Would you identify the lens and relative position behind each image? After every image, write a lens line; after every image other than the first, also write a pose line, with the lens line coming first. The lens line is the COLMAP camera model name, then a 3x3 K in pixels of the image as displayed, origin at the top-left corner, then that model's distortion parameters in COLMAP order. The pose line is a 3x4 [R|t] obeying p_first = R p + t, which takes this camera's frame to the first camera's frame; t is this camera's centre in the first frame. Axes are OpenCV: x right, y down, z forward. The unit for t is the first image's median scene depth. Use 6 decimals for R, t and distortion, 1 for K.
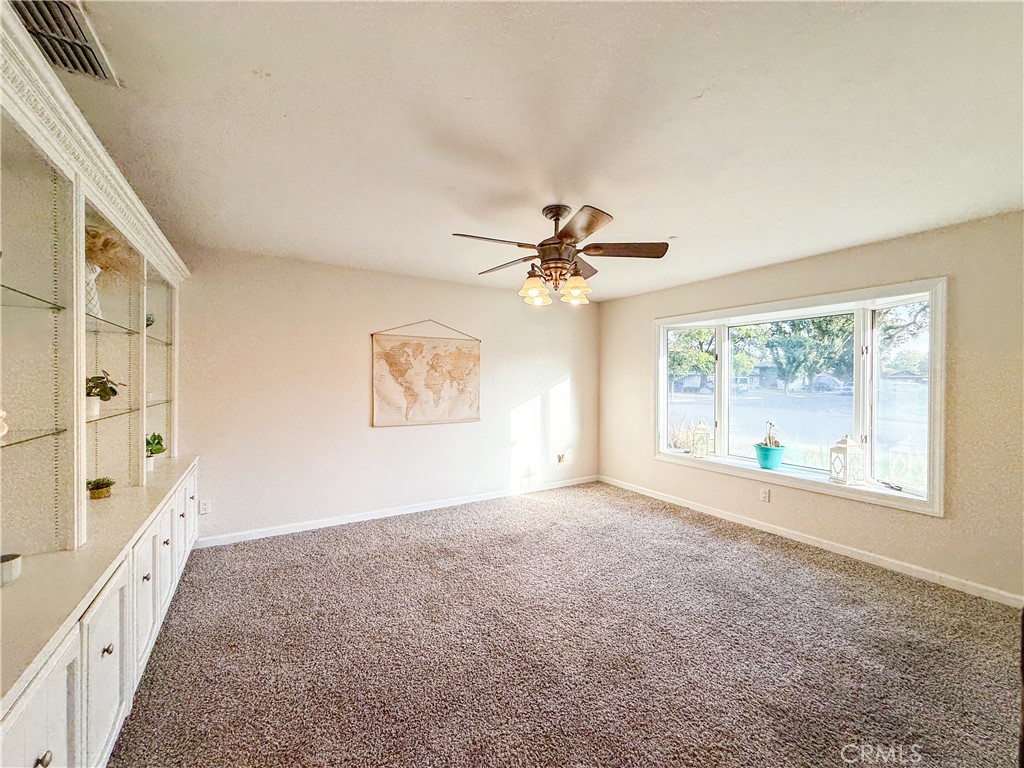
lens RADIAL K [[405.2, 0, 511.7], [0, 405.2, 381.6], [0, 0, 1]] dist [0.001063, 0.000662]
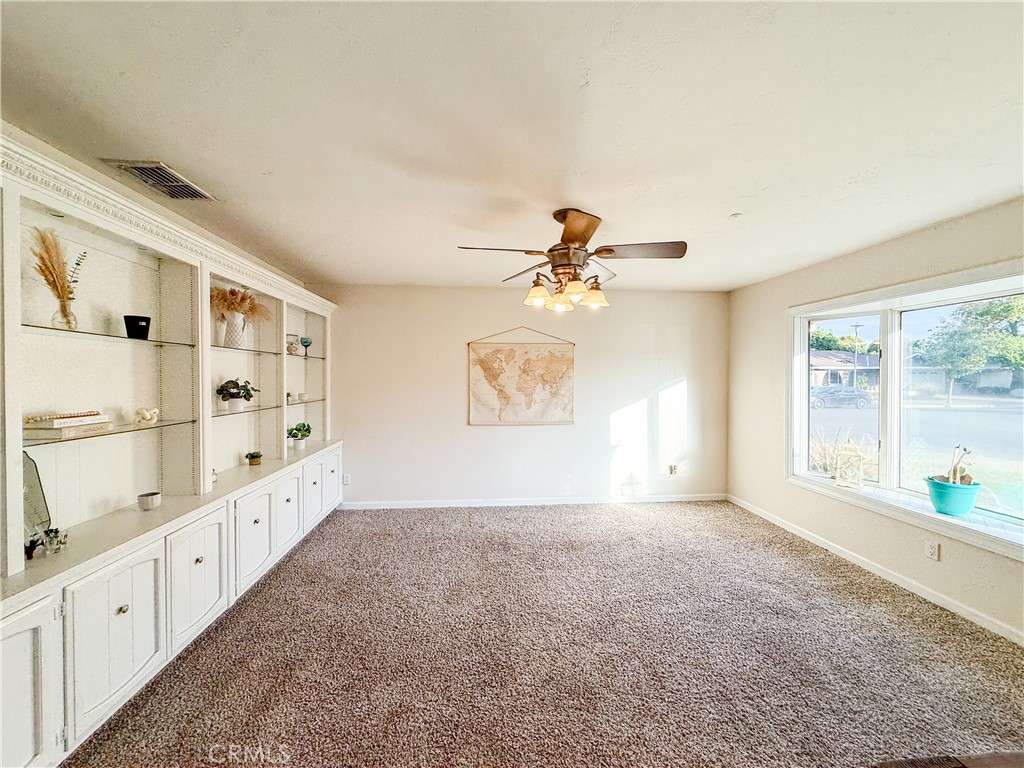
lens RADIAL K [[405.2, 0, 511.1], [0, 405.2, 382.0], [0, 0, 1]] dist [0.001063, 0.000662]
pose [[0.893399, 0.001708, -0.449262, 0.268994], [0.001243, 0.999980, 0.006273, -0.015718], [0.449263, -0.006163, 0.893378, 0.042908]]
